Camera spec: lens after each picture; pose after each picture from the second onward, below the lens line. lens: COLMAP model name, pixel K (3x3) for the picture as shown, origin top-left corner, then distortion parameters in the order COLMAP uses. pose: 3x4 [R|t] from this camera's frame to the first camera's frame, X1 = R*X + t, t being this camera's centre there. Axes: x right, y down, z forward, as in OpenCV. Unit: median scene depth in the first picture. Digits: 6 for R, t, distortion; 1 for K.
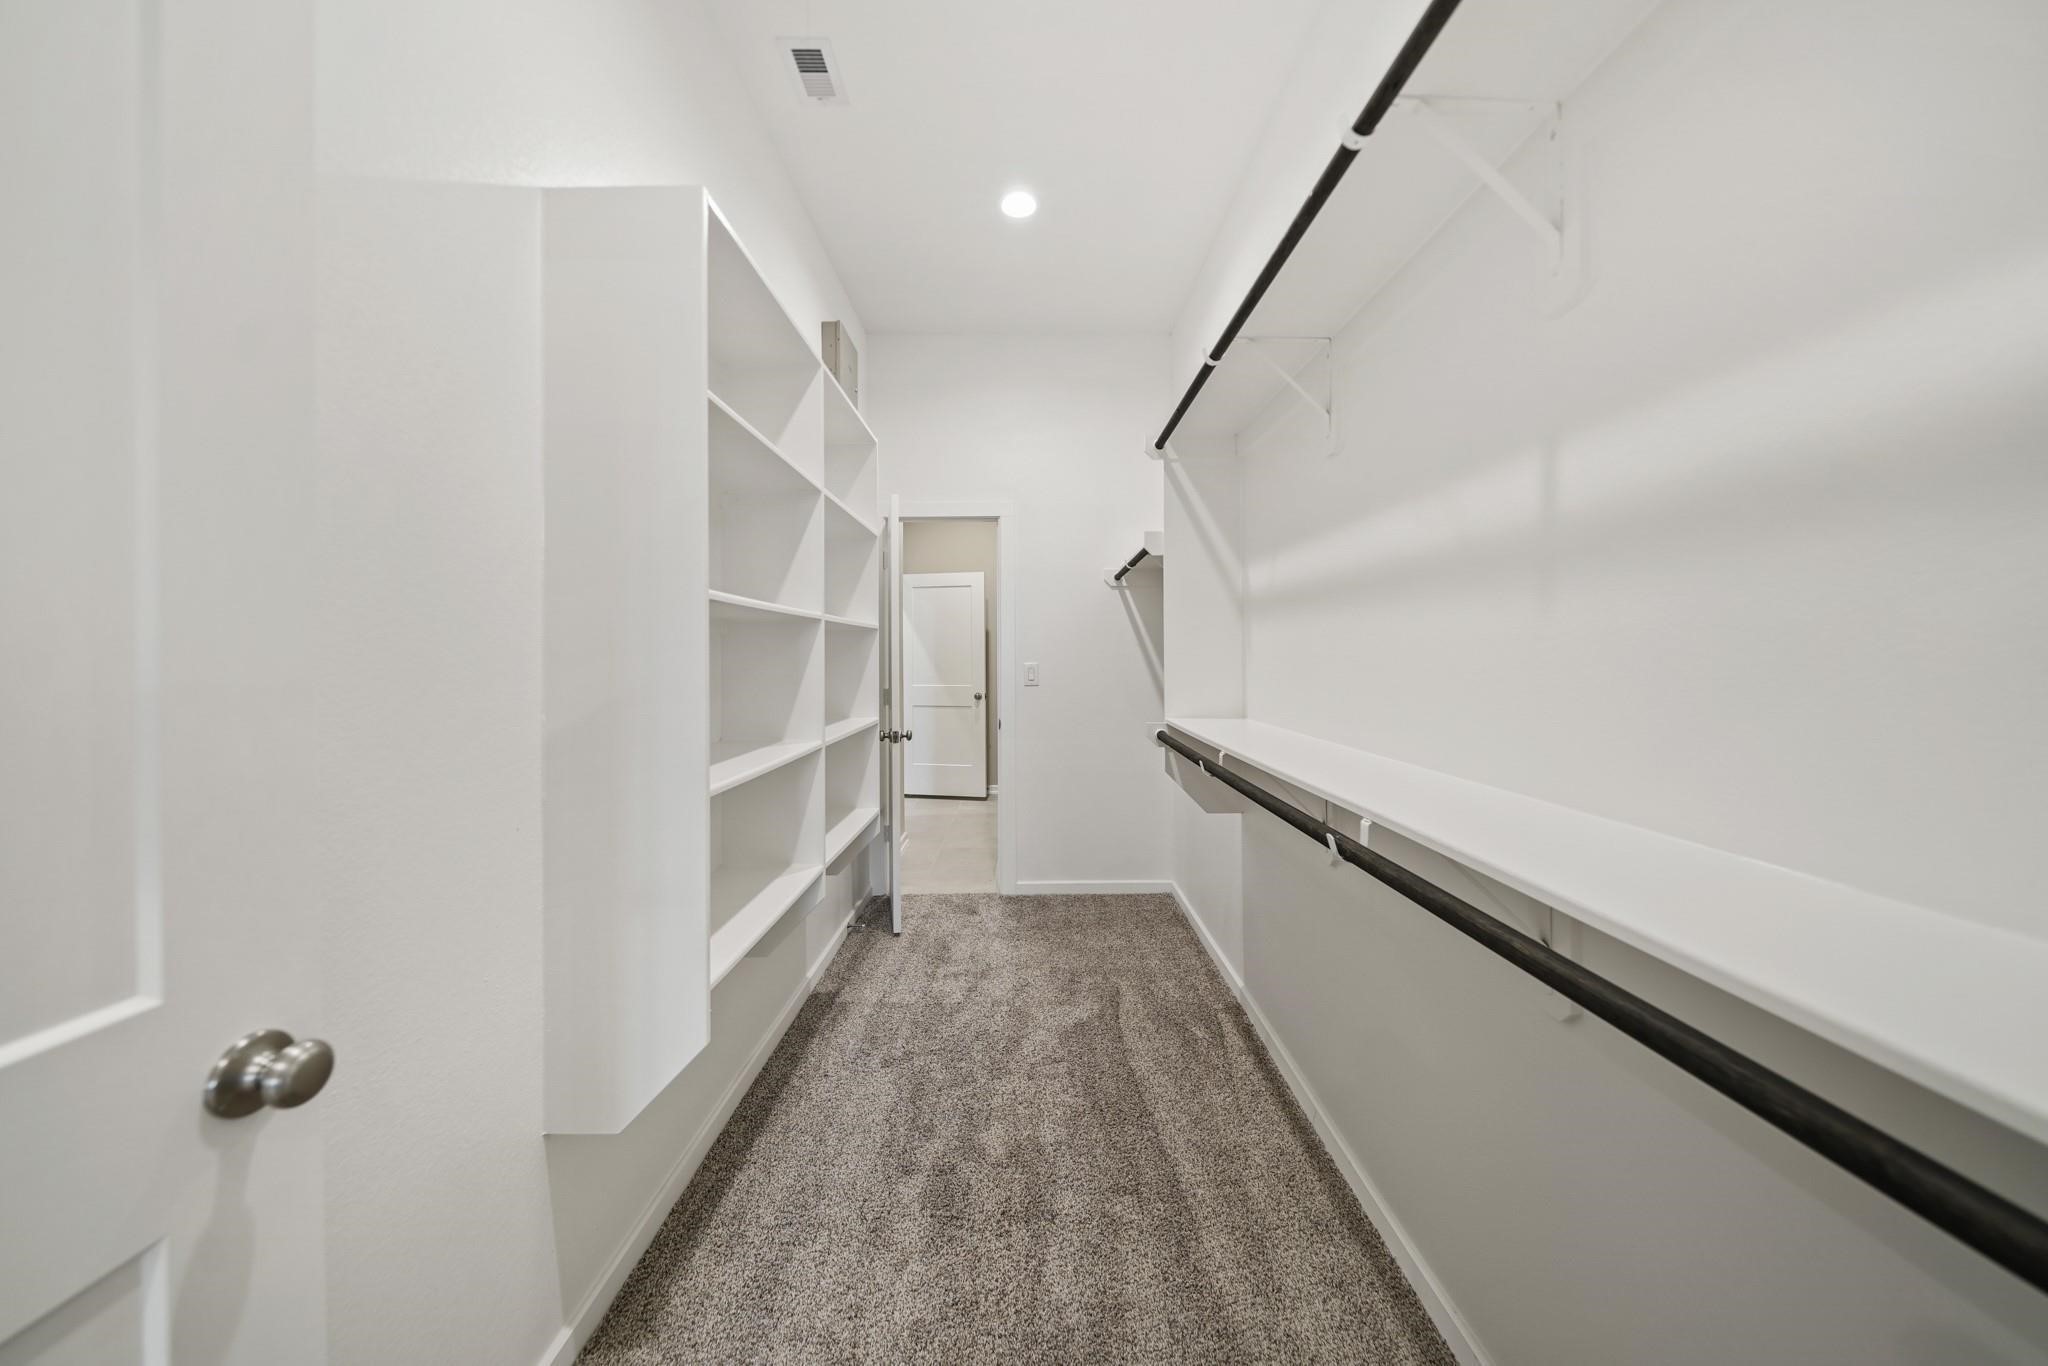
lens RADIAL K [[716.8, 0, 1024.9], [0, 716.8, 671.6], [0, 0, 1]] dist [-0.001594, -0.000287]
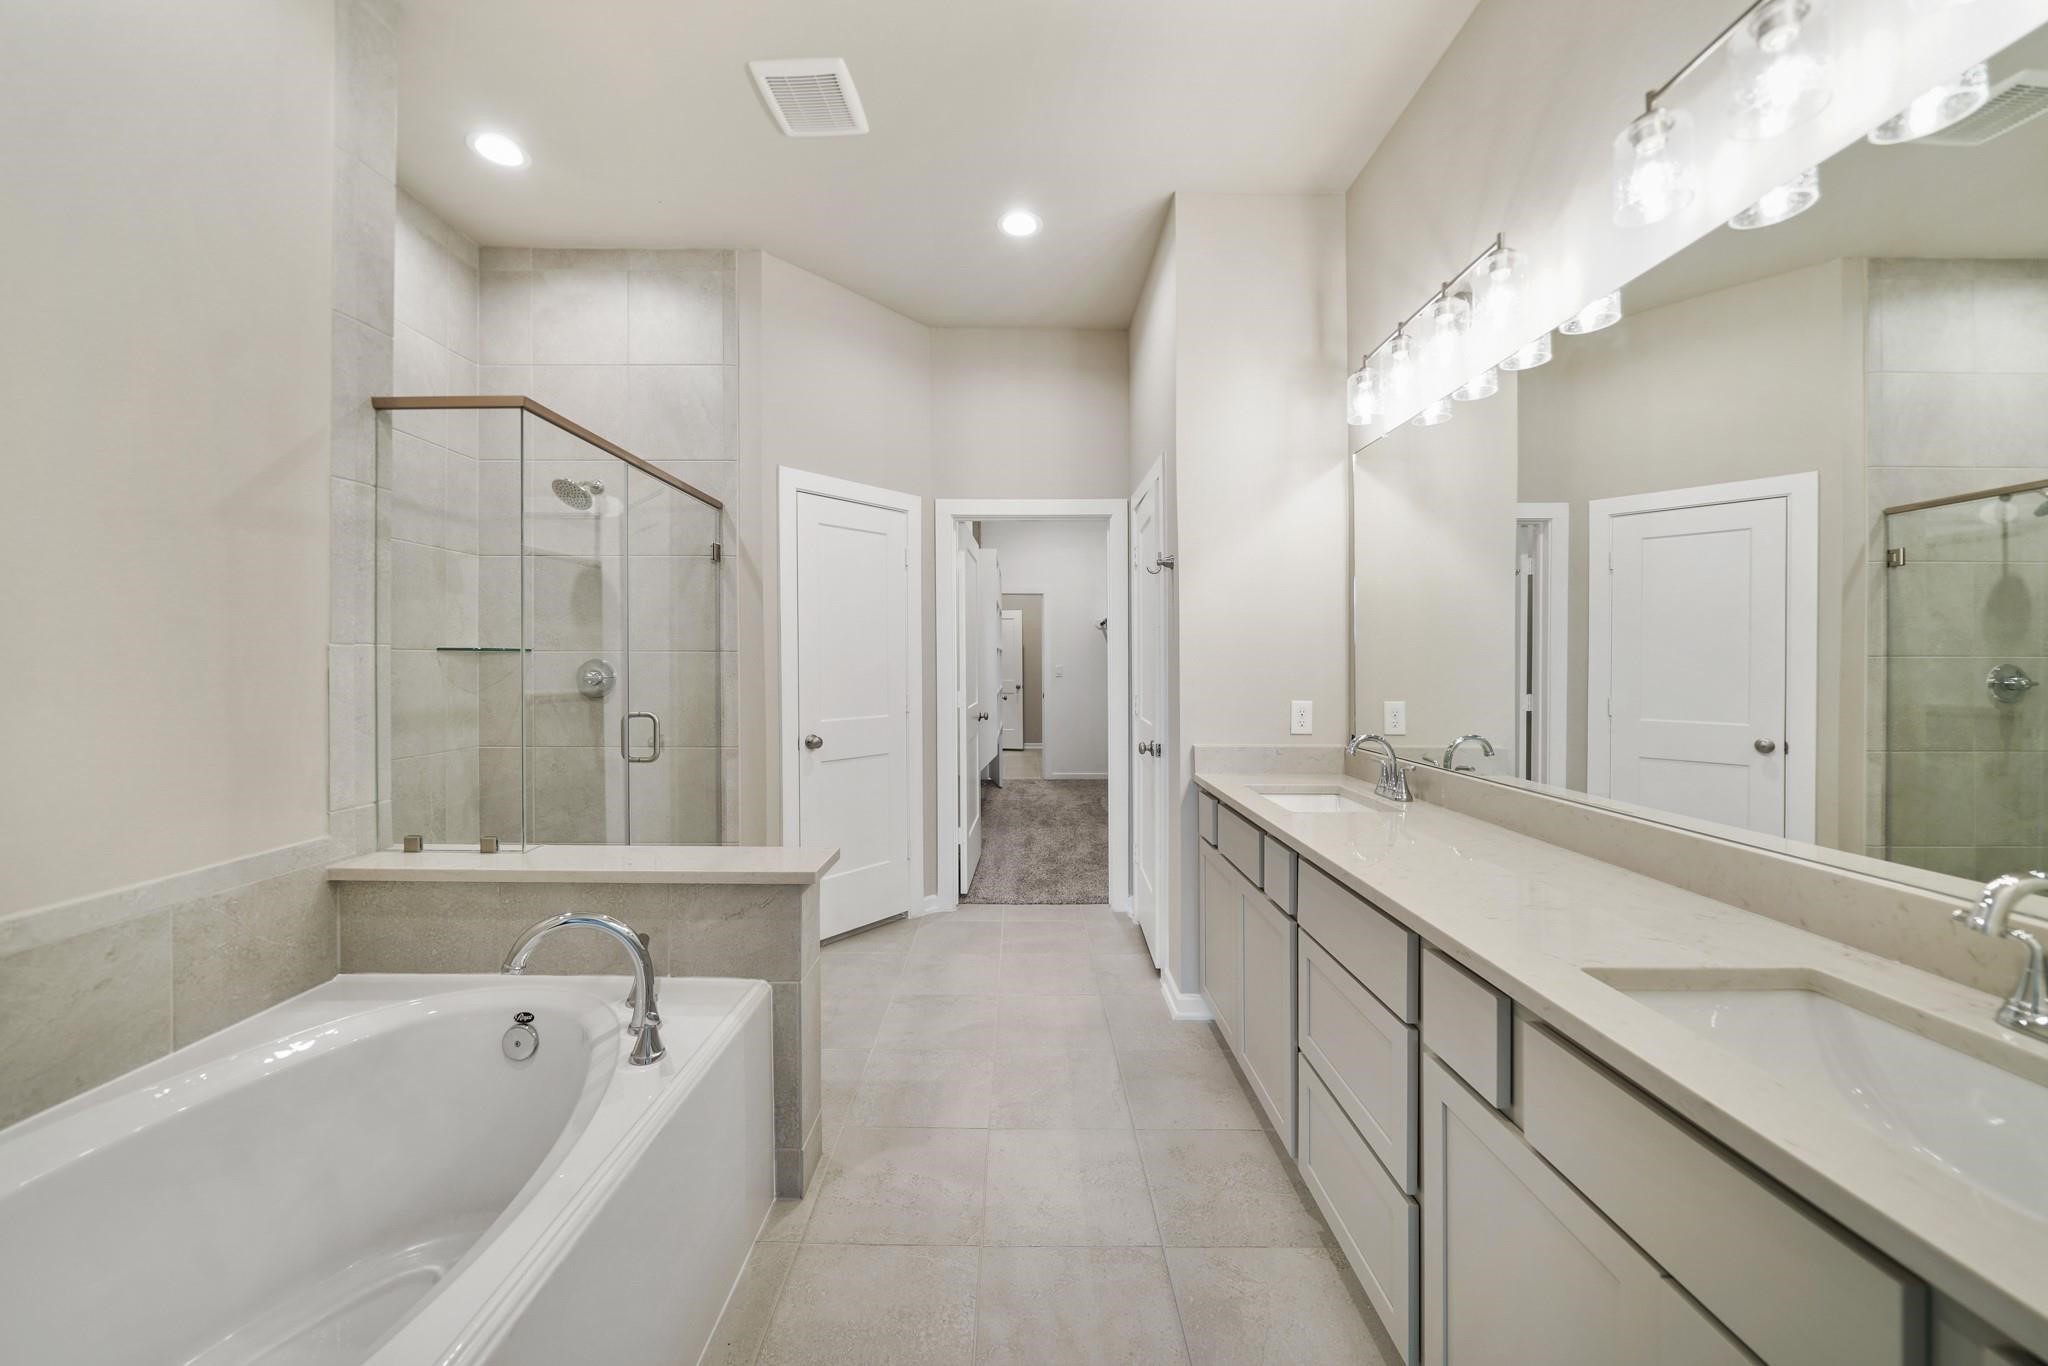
lens RADIAL K [[716.8, 0, 1020.3], [0, 716.8, 674.8], [0, 0, 1]] dist [-0.001594, -0.000287]
pose [[0.999997, 0.002158, -0.001166, -0.095528], [-0.002162, 0.999991, -0.003756, 0.021568], [0.001158, 0.003759, 0.999992, -0.977702]]
